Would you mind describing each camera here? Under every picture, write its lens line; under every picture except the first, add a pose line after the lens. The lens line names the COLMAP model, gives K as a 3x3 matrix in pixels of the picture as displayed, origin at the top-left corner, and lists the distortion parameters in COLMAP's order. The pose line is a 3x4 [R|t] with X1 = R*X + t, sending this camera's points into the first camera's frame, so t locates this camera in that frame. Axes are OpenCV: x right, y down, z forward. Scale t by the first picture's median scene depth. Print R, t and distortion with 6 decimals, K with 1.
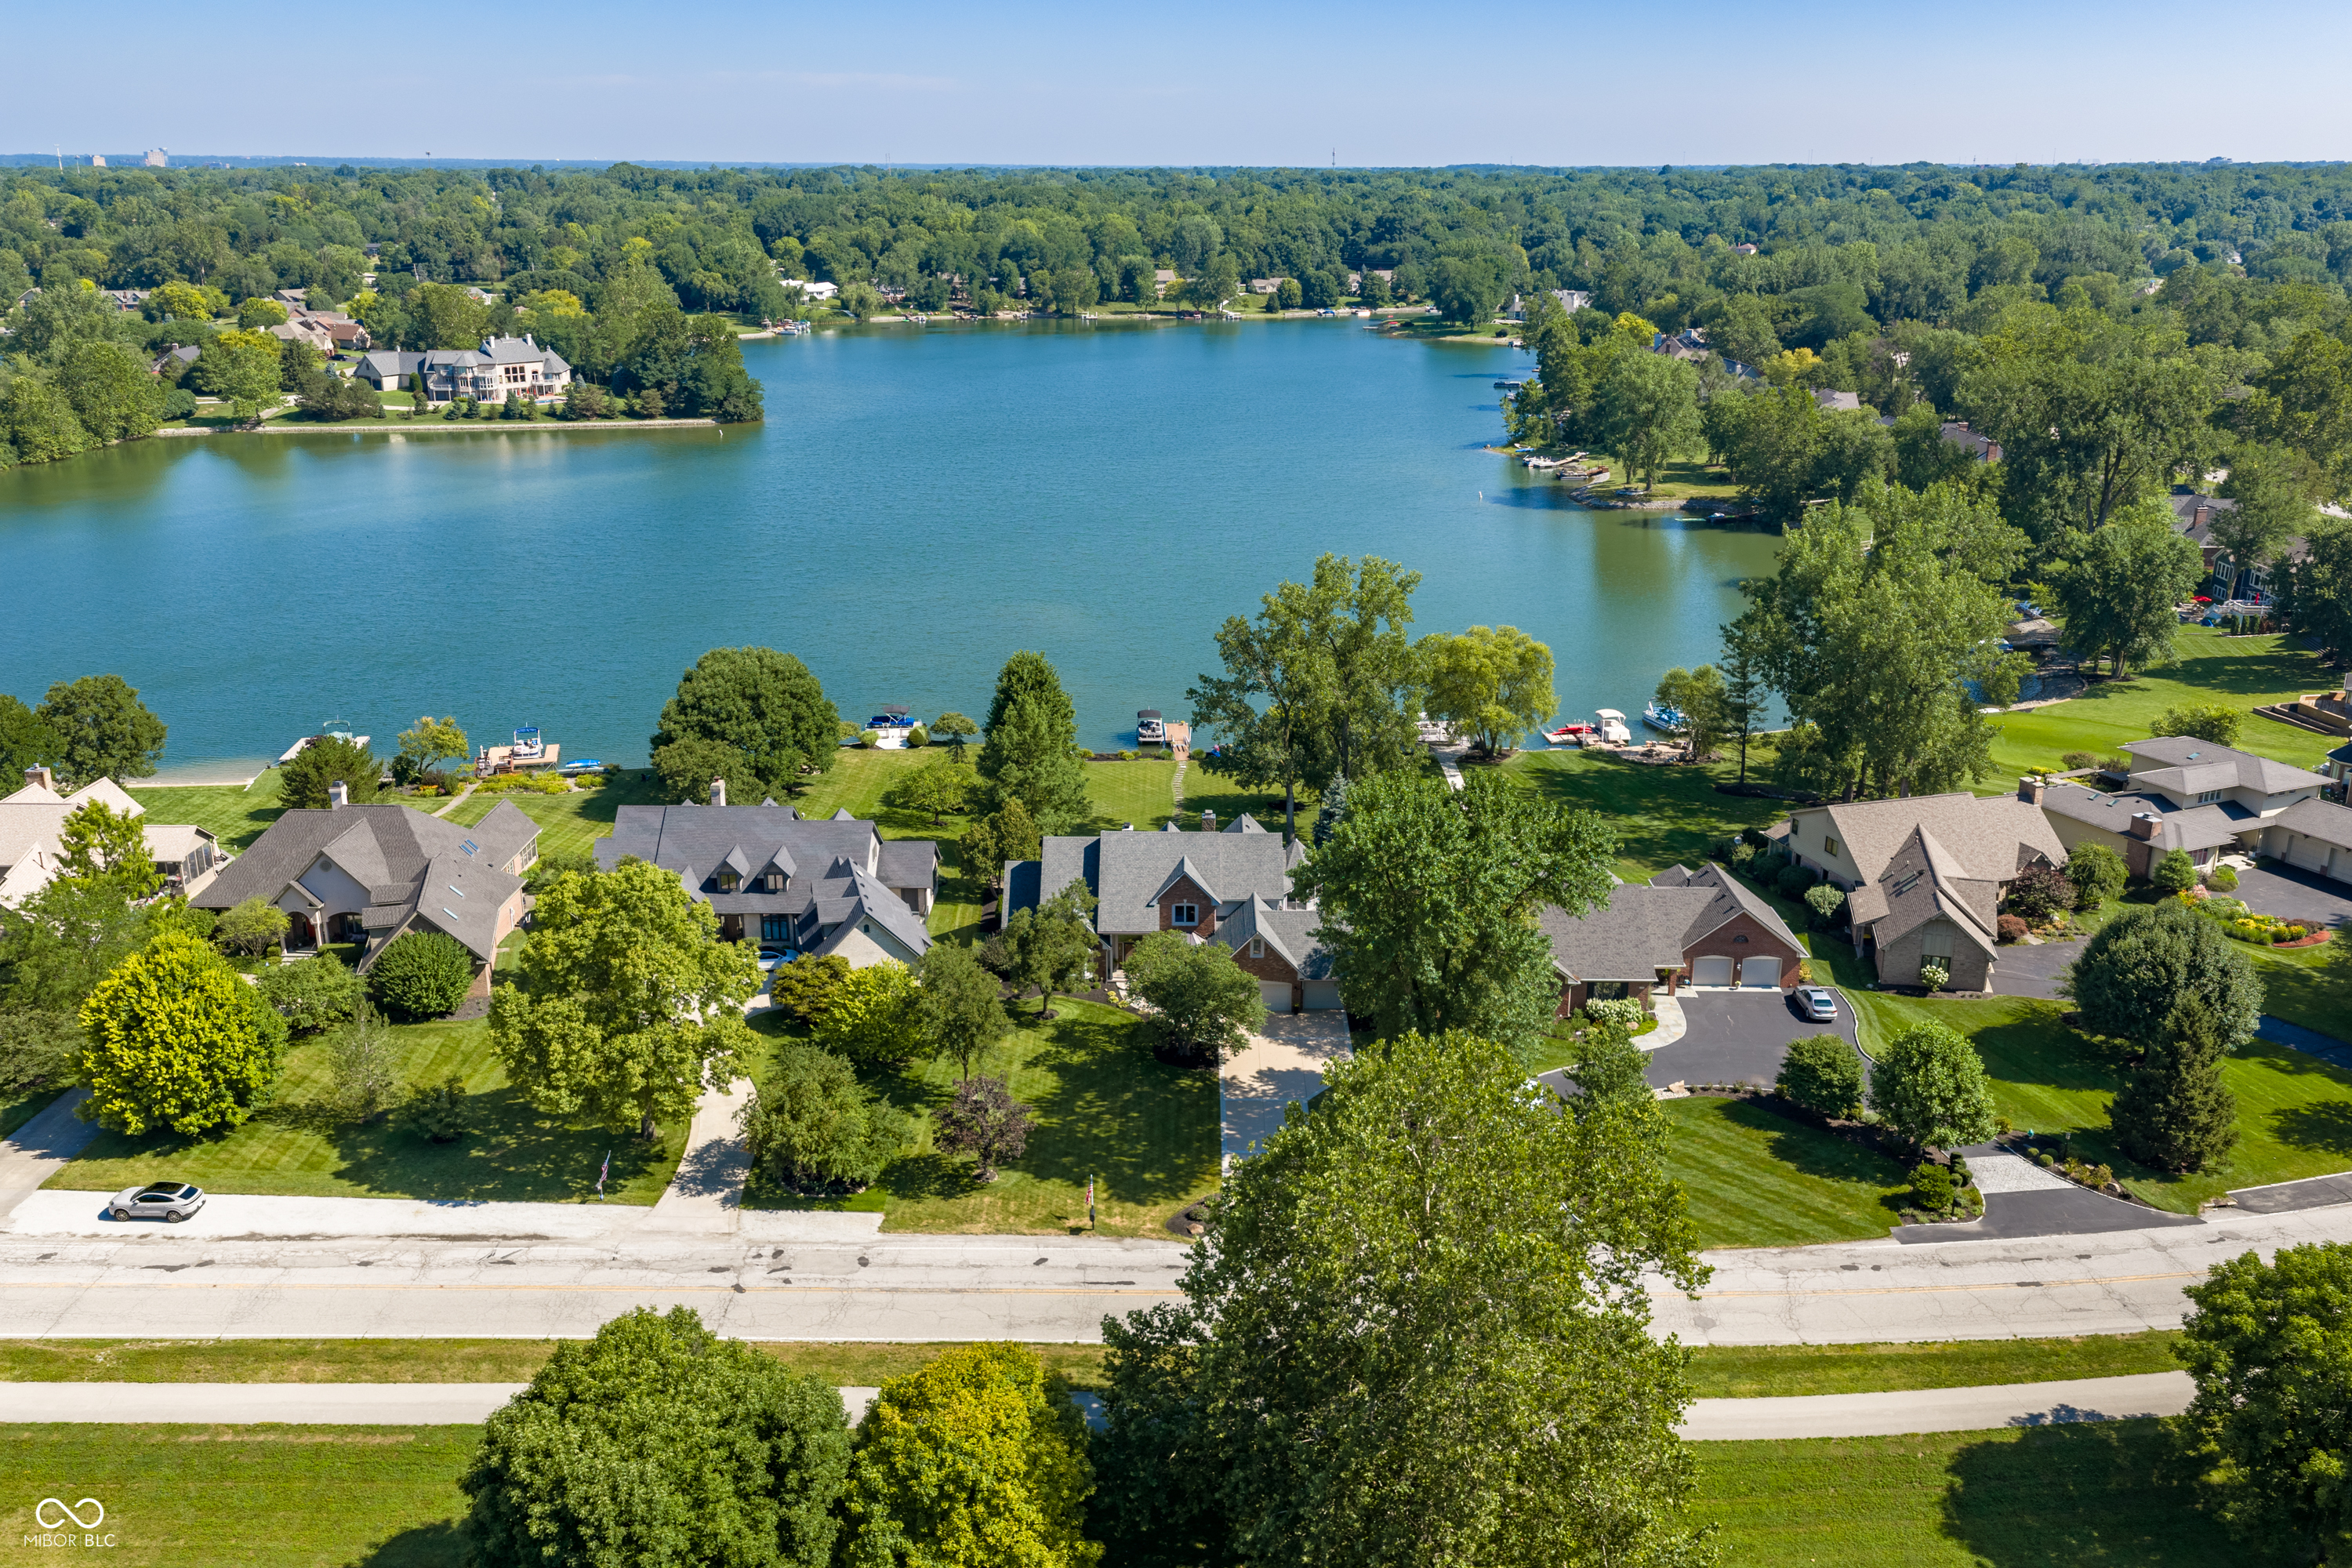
lens RADIAL K [[1936.2, 0, 1173.0], [0, 1936.2, 782.0], [0, 0, 1]] dist [0.022759, 0.005603]
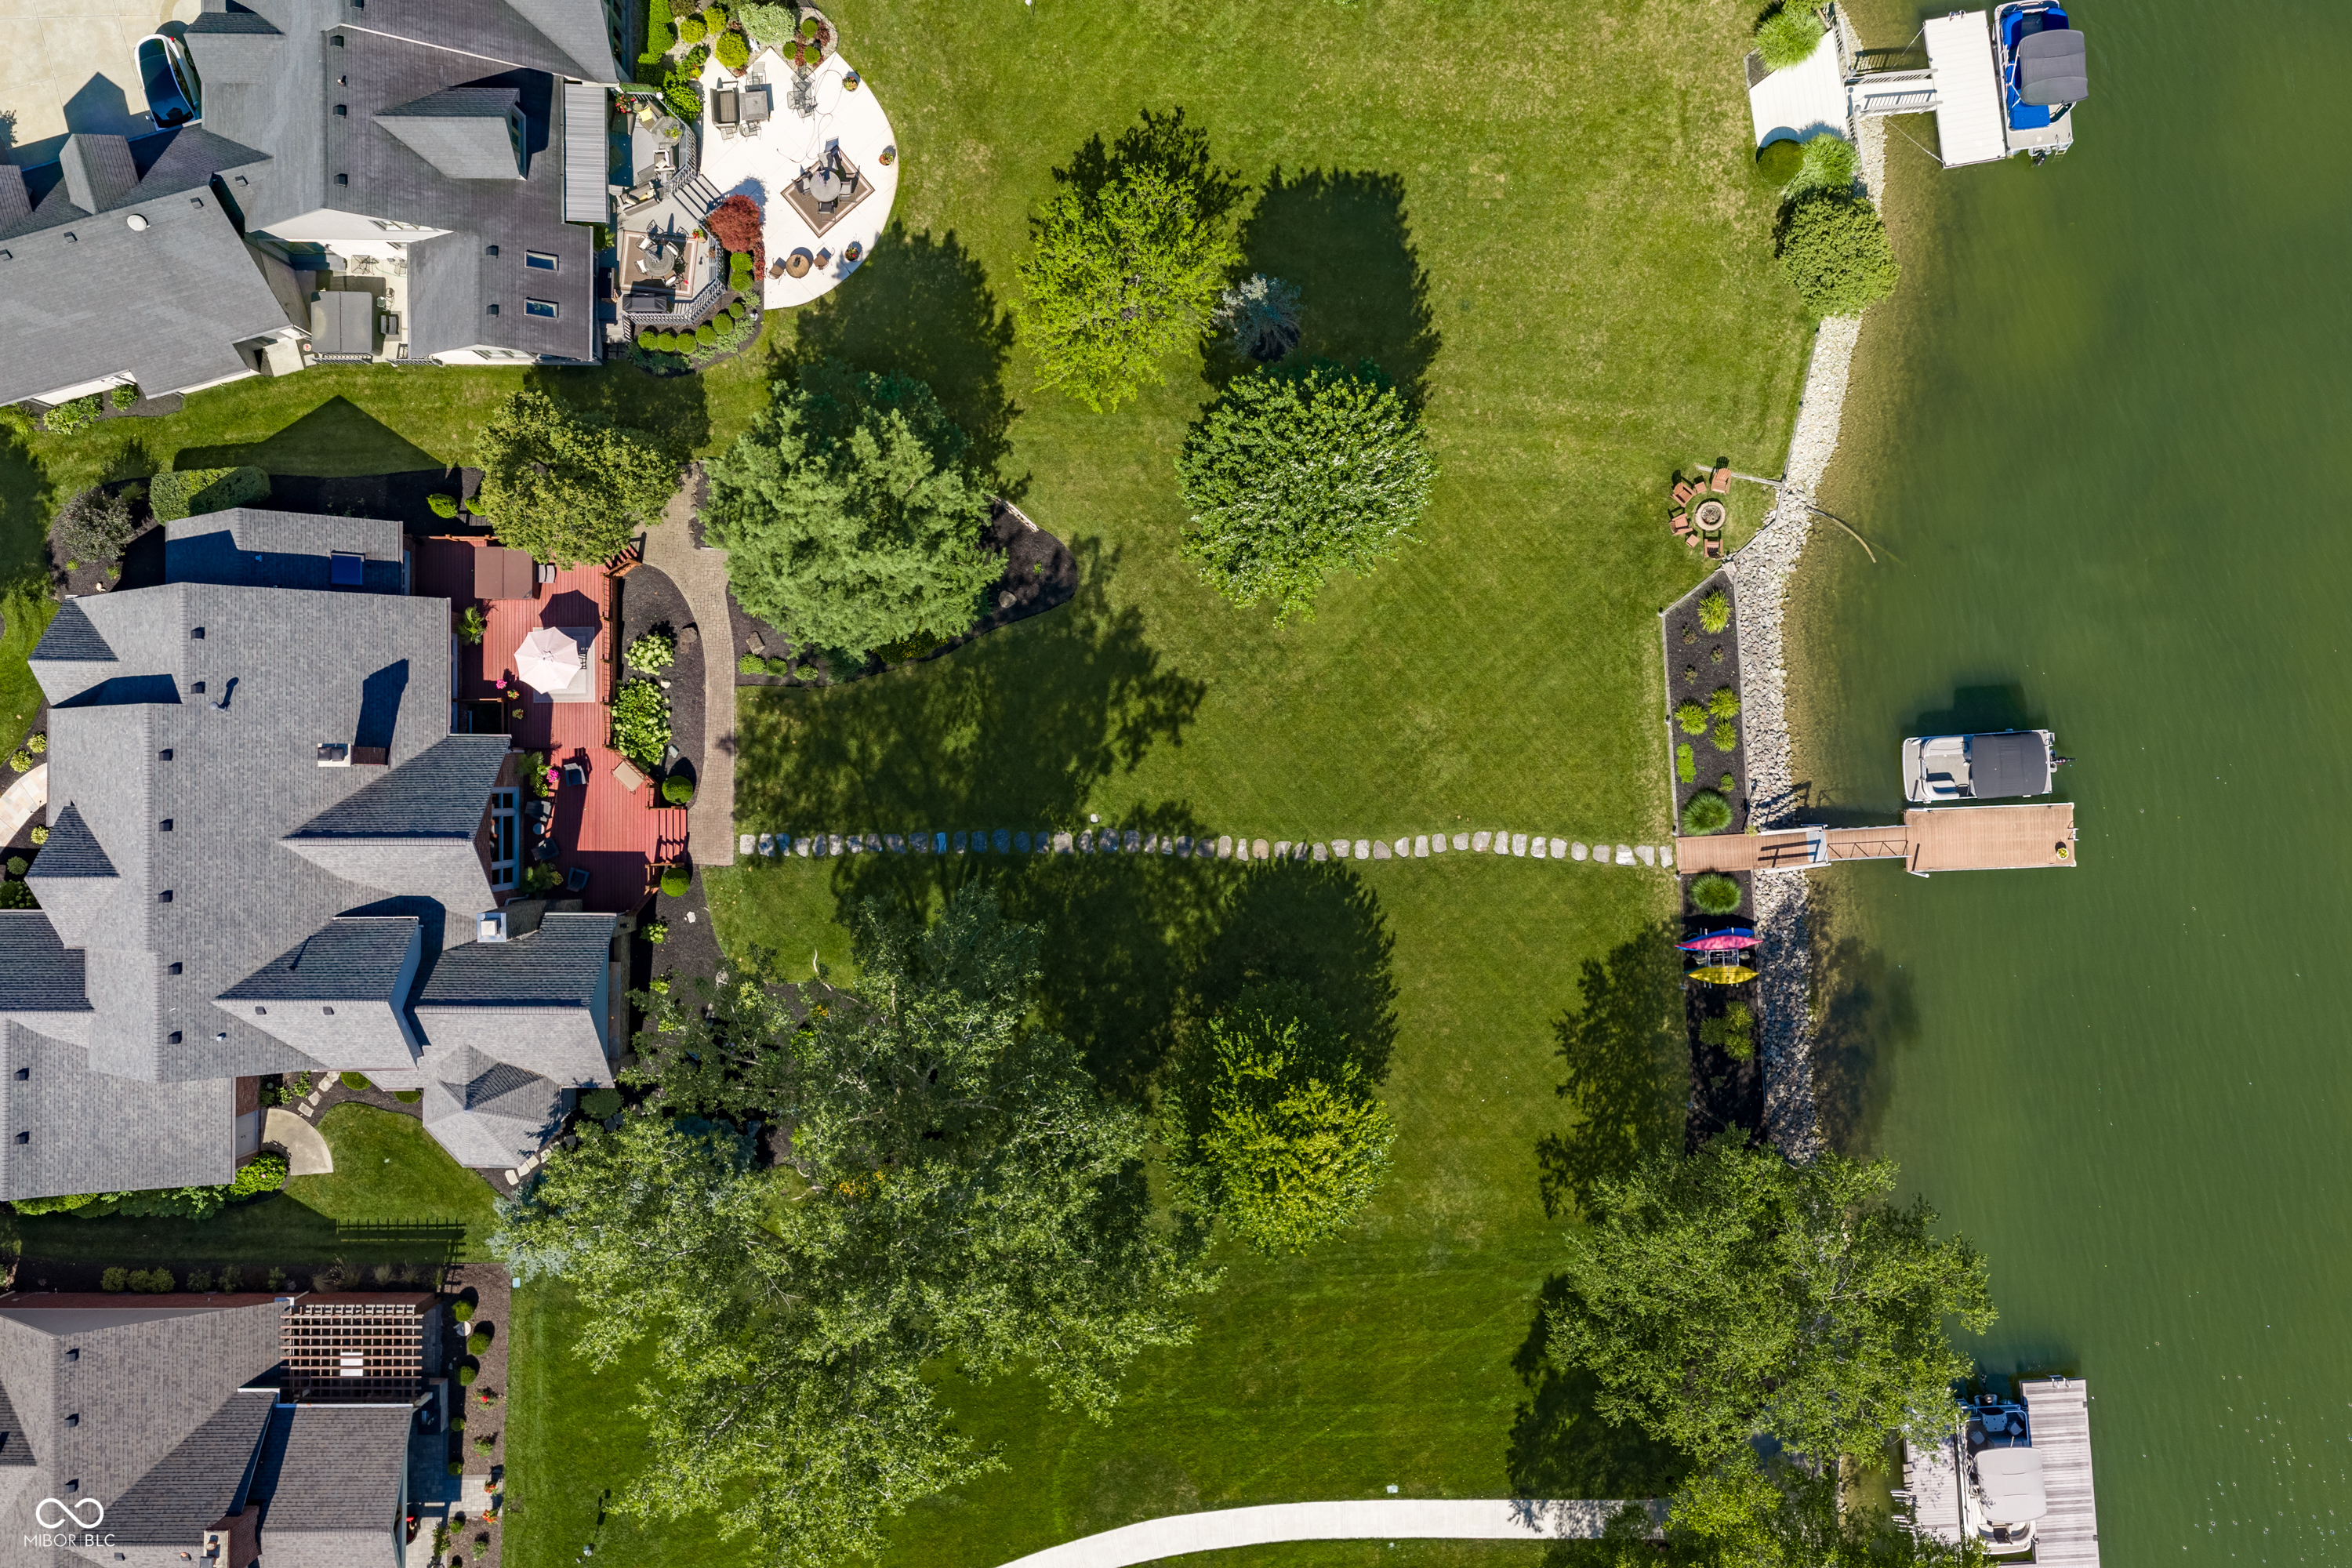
lens RADIAL K [[1886.6, 0, 1143.7], [0, 1886.6, 781.7], [0, 0, 1]] dist [0.023676, 0.002878]
pose [[0.010734, 0.999942, -0.000727, -0.010943], [-0.299145, 0.003905, 0.954200, -0.350406], [0.954147, -0.010025, 0.299169, 0.779844]]
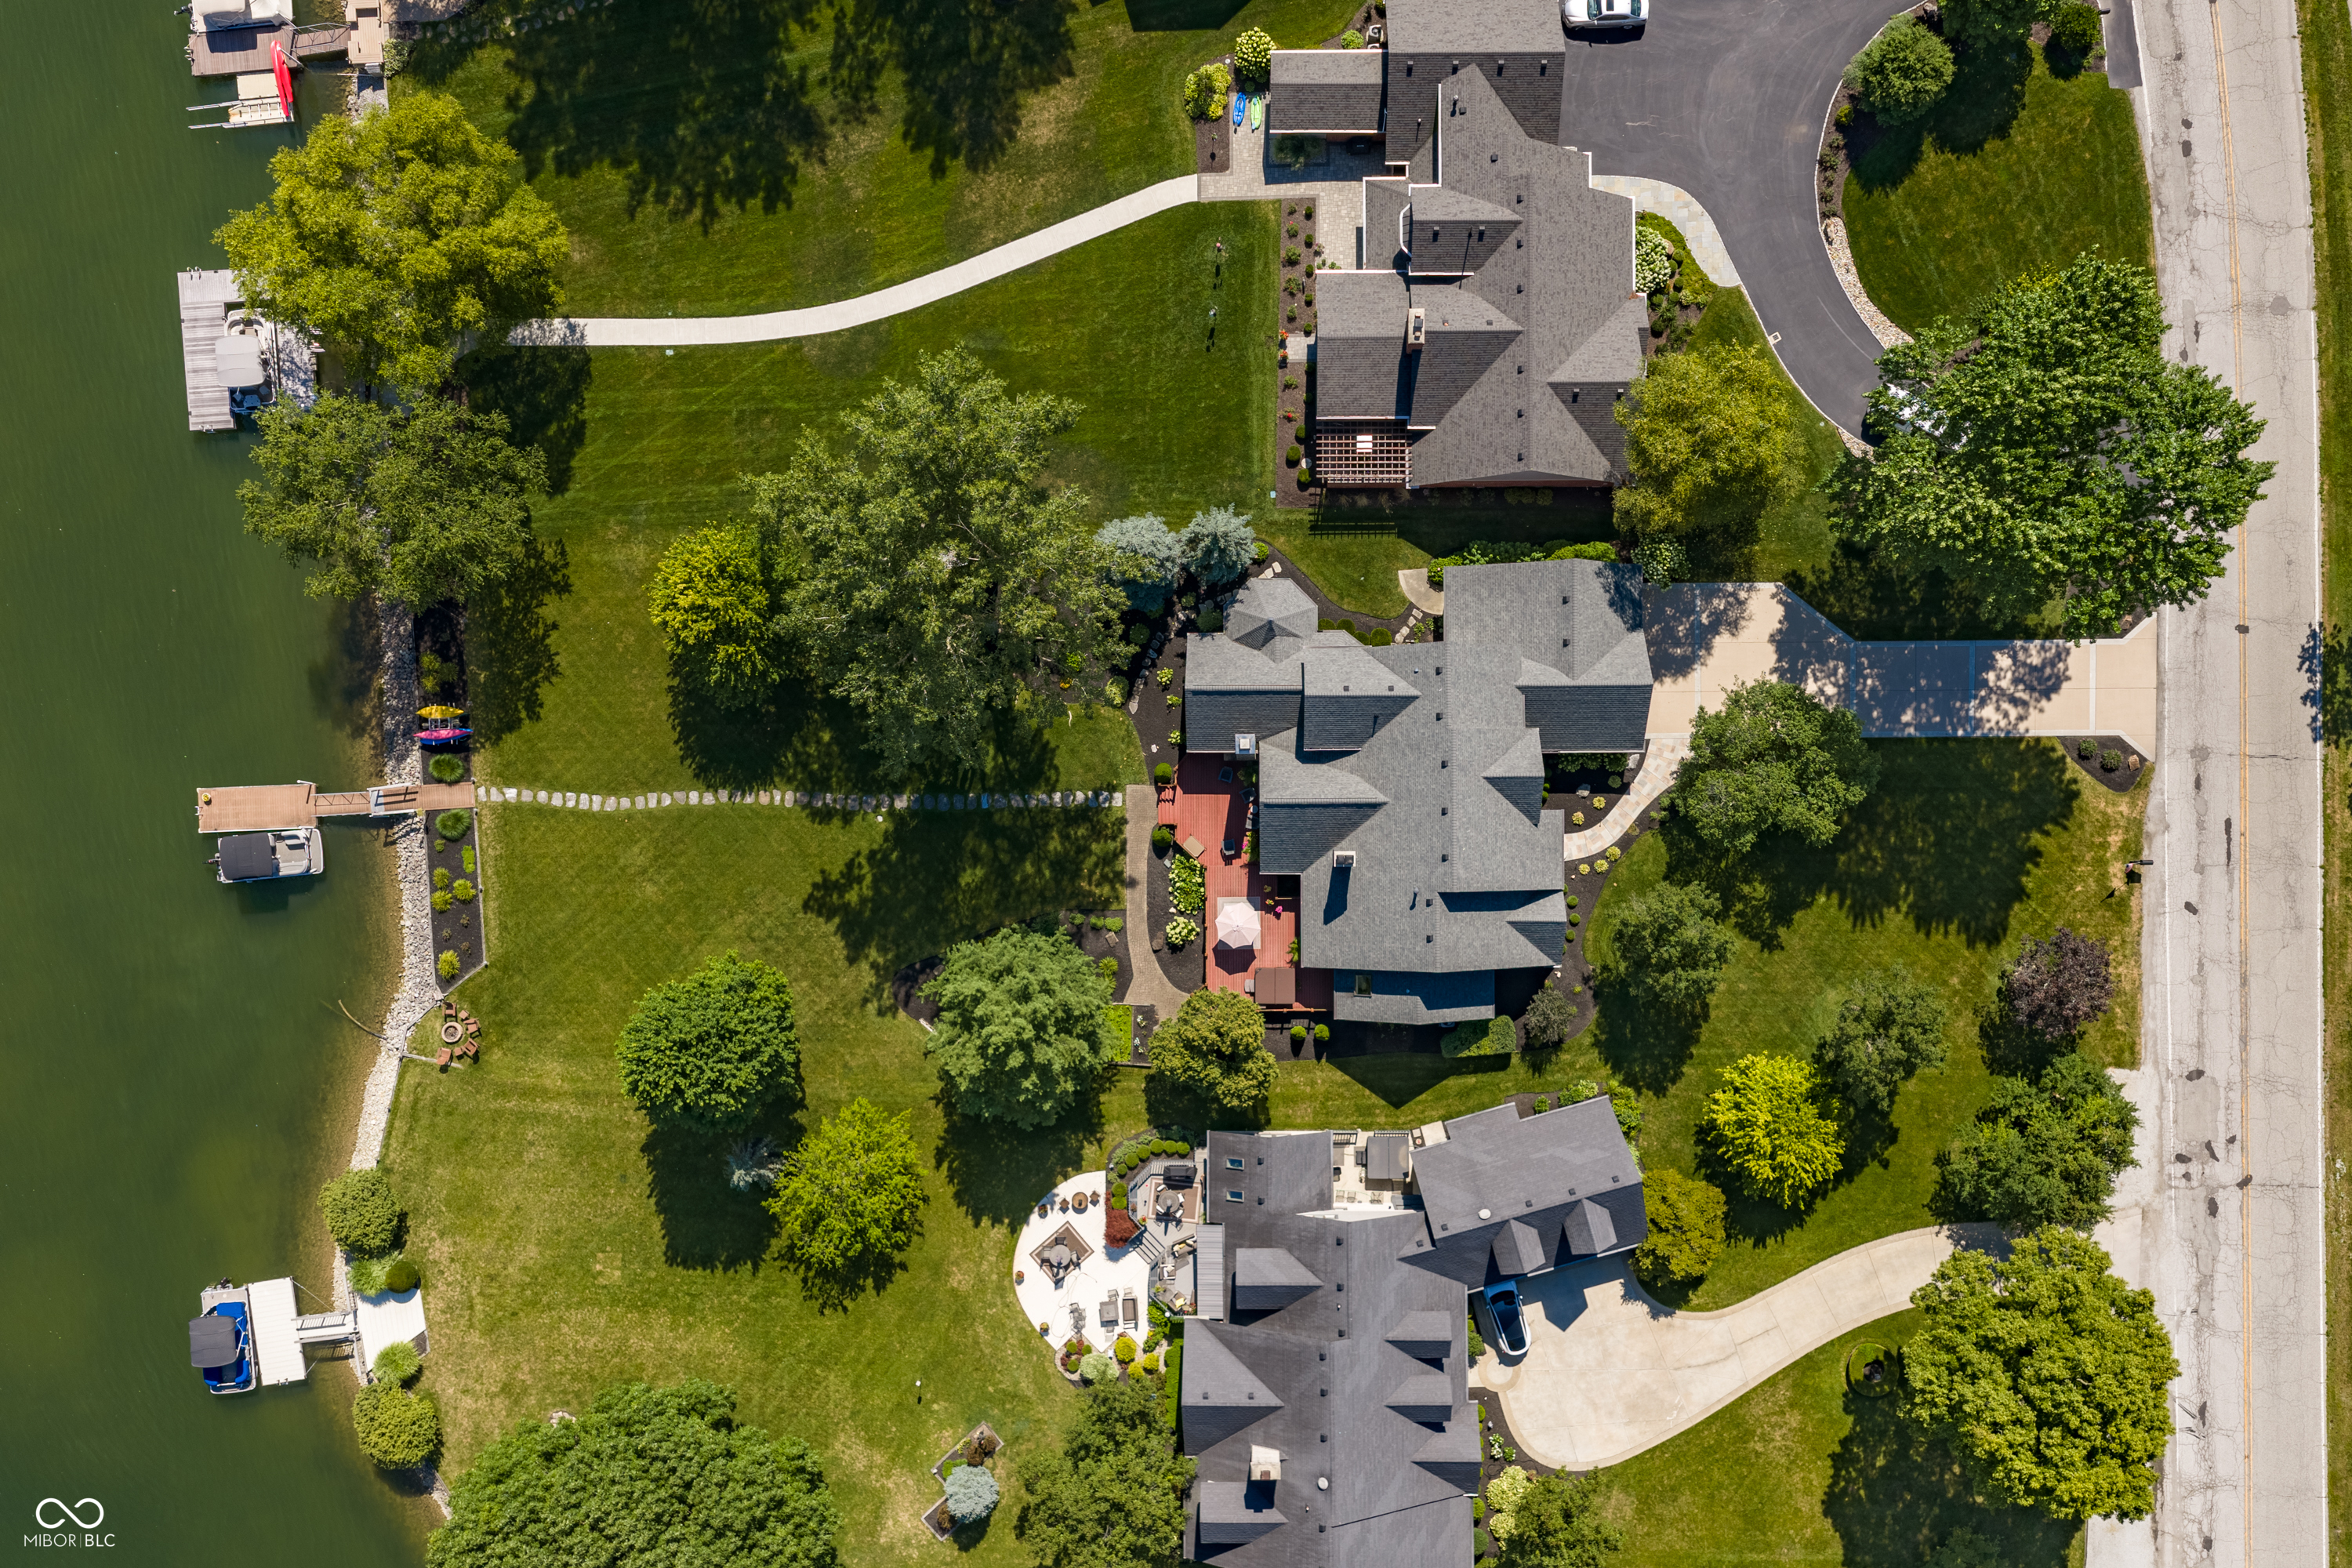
lens RADIAL K [[1899.6, 0, 1219.5], [0, 1899.6, 845.6], [0, 0, 1]] dist [0.021718, 0.005702]
pose [[-0.015827, -0.999872, 0.002257, -0.014588], [0.310436, -0.002768, 0.950590, -0.477750], [-0.950463, 0.015745, 0.310440, 0.617831]]
